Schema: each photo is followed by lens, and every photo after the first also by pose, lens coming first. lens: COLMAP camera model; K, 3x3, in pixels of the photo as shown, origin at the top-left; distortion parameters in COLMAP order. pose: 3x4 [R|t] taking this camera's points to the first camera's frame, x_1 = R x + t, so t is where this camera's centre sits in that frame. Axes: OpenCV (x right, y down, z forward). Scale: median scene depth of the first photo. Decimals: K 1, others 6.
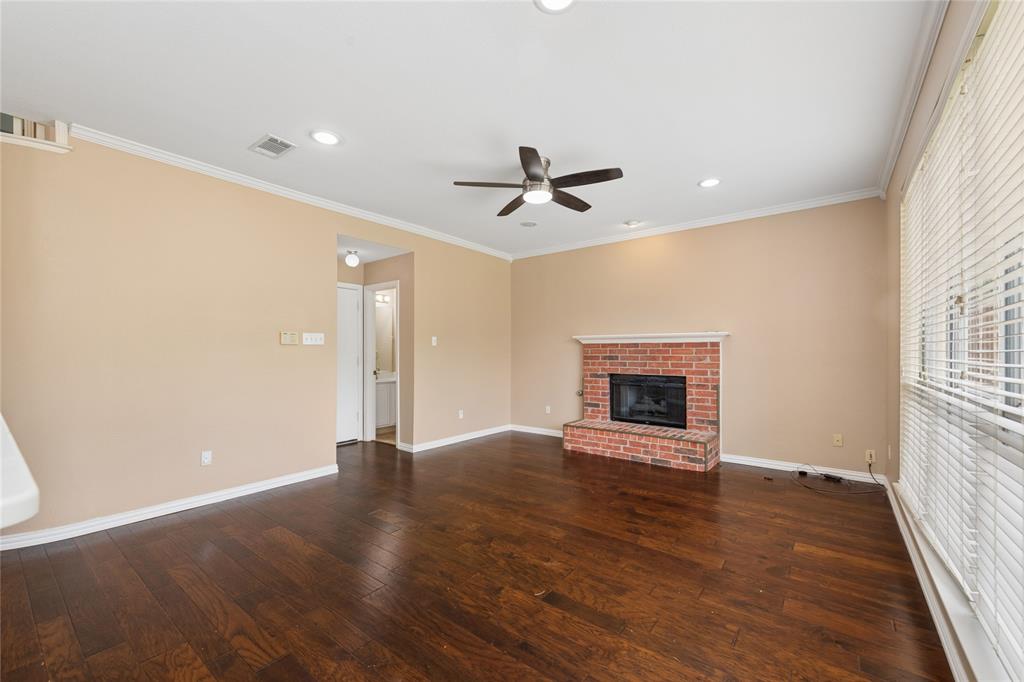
lens RADIAL K [[410.4, 0, 498.9], [0, 410.4, 351.5], [0, 0, 1]] dist [0.009247, -0.000113]
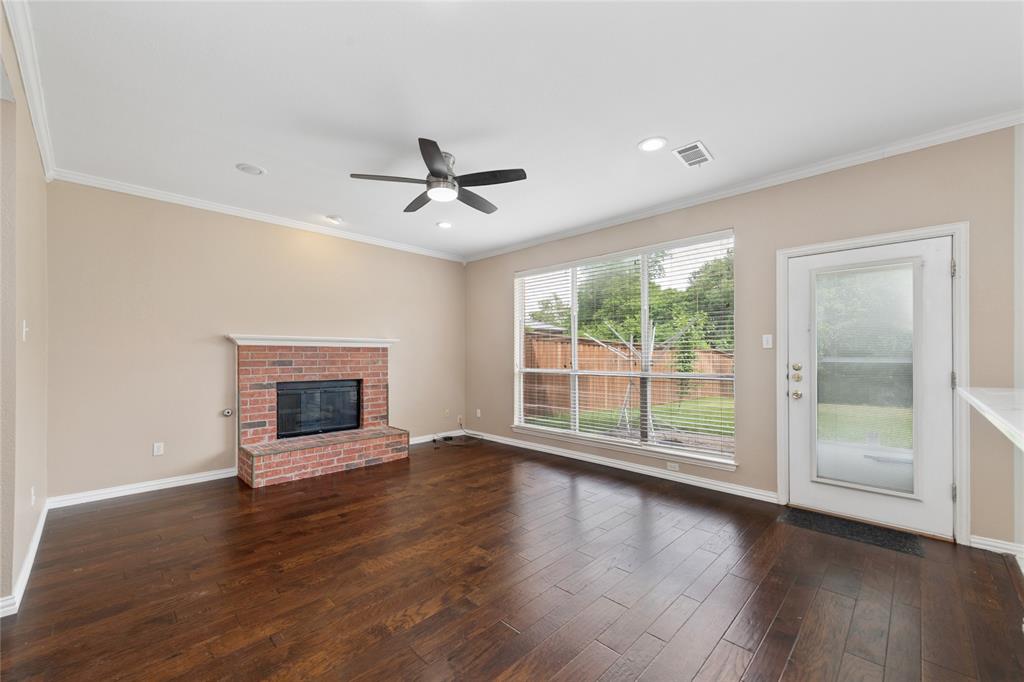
lens RADIAL K [[411.4, 0, 515.8], [0, 411.4, 354.9], [0, 0, 1]] dist [0.002300, -0.000431]
pose [[0.092849, 0.001374, 0.995679, -0.588911], [0.000438, 0.999999, -0.001420, -0.000328], [-0.995680, 0.000568, 0.092848, 0.517736]]
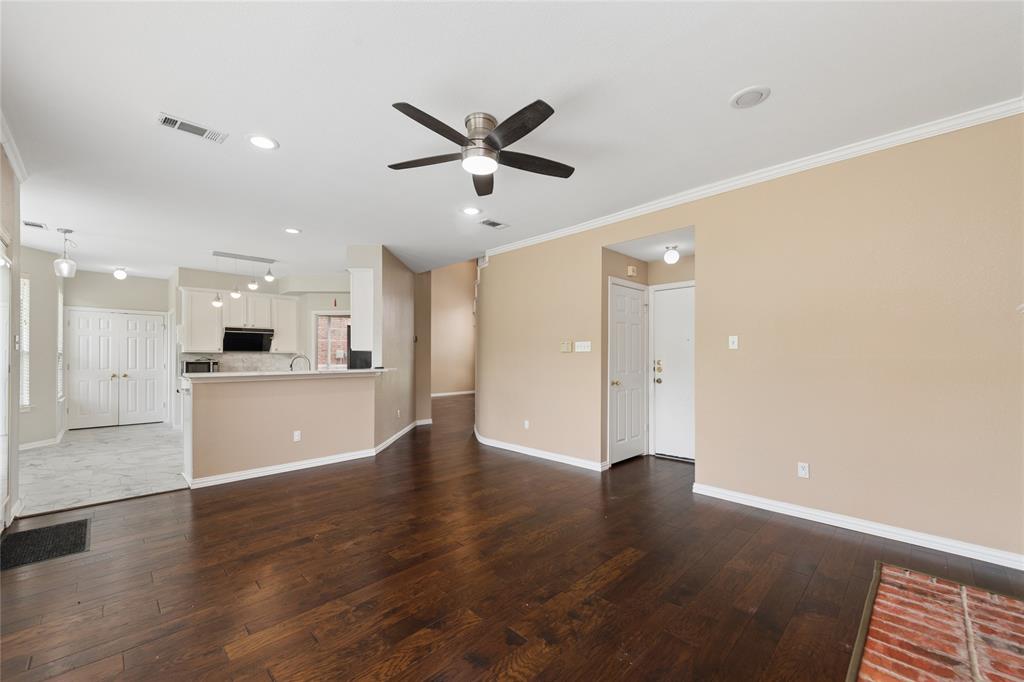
lens RADIAL K [[411.4, 0, 515.8], [0, 411.4, 354.9], [0, 0, 1]] dist [0.002300, -0.000431]
pose [[-0.106000, -0.005588, -0.994350, 0.615529], [-0.000859, 0.999984, -0.005528, -0.000663], [0.994366, 0.000268, -0.106004, 0.803688]]
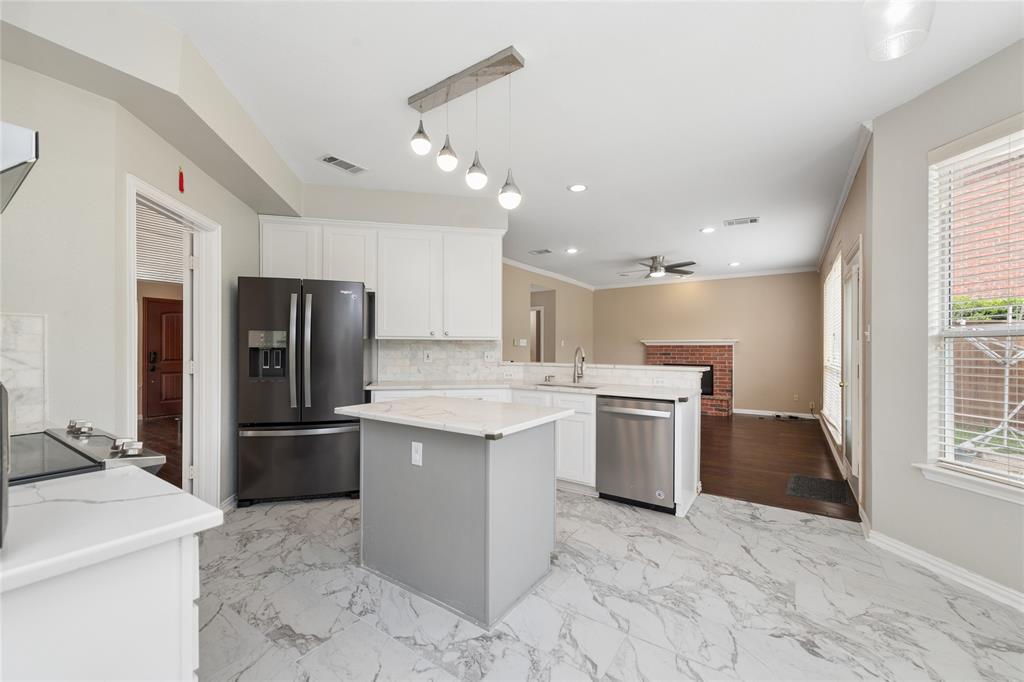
lens RADIAL K [[403.8, 0, 511.5], [0, 403.8, 346.4], [0, 0, 1]] dist [0.016875, -0.006729]
pose [[0.996674, 0.005704, 0.081293, -0.545010], [-0.005015, 0.999950, -0.008681, 0.002041], [-0.081338, 0.008245, 0.996652, -0.650438]]
